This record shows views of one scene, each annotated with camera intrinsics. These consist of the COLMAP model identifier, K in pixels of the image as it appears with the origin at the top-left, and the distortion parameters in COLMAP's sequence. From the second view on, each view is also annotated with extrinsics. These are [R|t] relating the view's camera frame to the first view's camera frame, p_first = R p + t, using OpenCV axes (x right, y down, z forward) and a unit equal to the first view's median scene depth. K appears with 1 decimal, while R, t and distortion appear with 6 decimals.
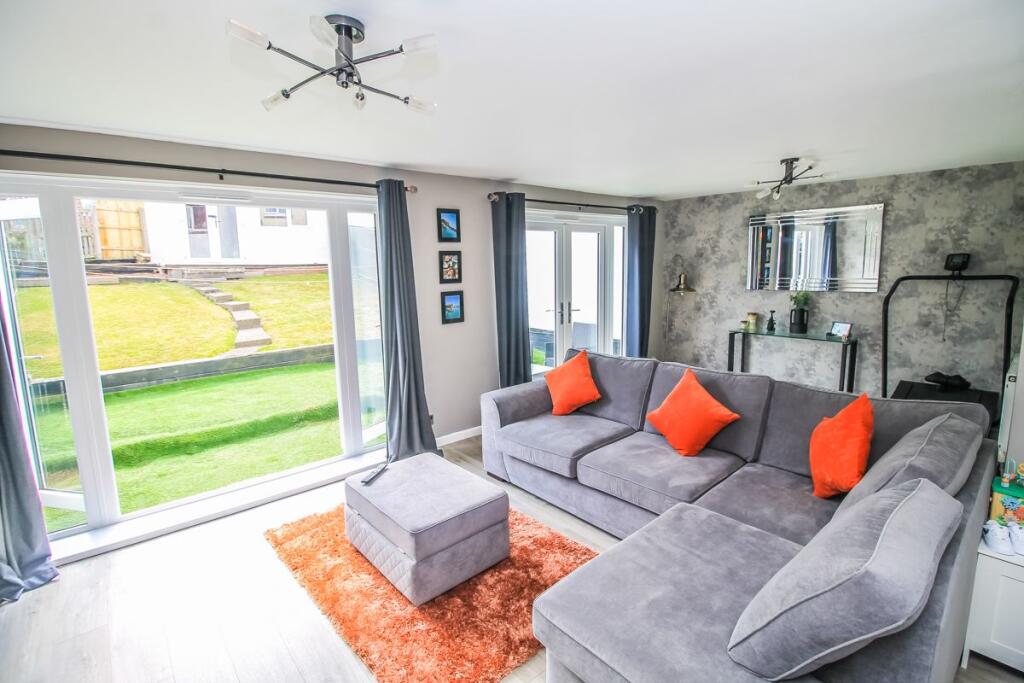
lens RADIAL K [[482.0, 0, 517.9], [0, 482.0, 326.8], [0, 0, 1]] dist [-0.018631, -0.000856]
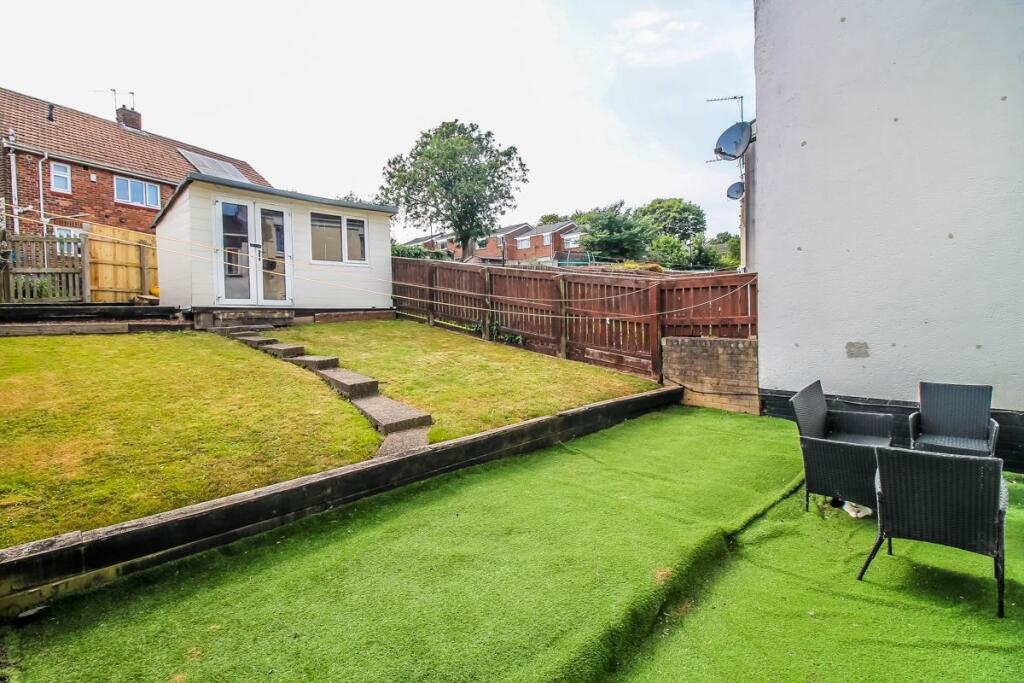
lens RADIAL K [[482.0, 0, 517.9], [0, 482.0, 326.8], [0, 0, 1]] dist [-0.018631, -0.000856]
pose [[0.997721, -0.005032, 0.067287, -0.281804], [0.012425, 0.993864, -0.109908, -0.012013], [-0.066321, 0.110493, 0.991662, 0.233113]]
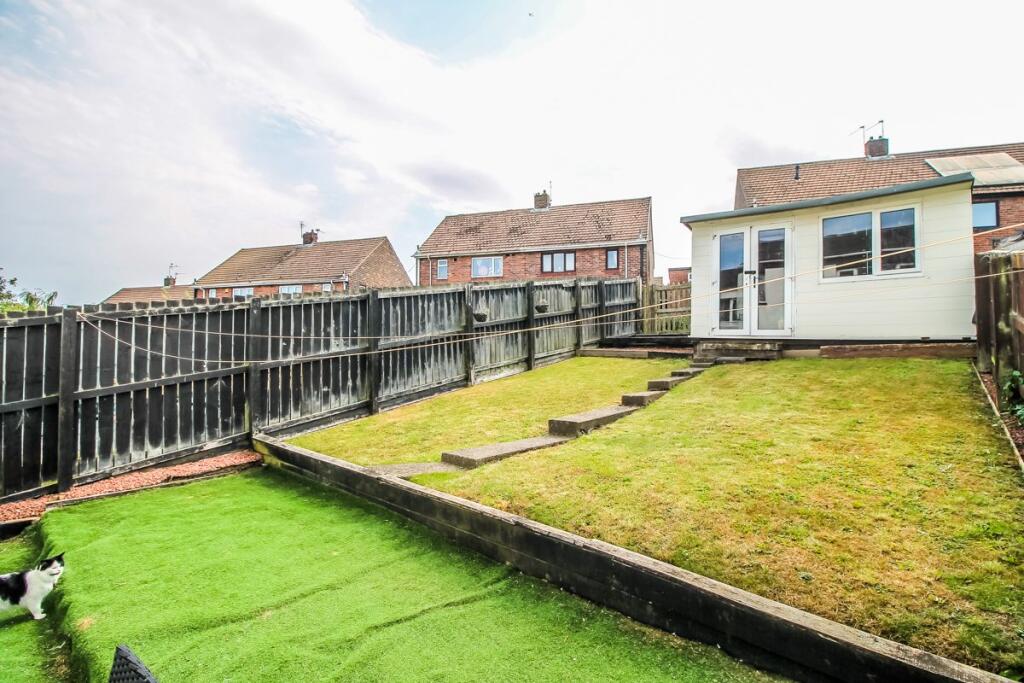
lens RADIAL K [[482.0, 0, 517.9], [0, 482.0, 326.8], [0, 0, 1]] dist [-0.018631, -0.000856]
pose [[0.120543, -0.020916, -0.992488, 0.033539], [-0.144869, 0.988704, -0.038431, -0.073747], [0.982081, 0.148414, 0.116151, 0.607922]]
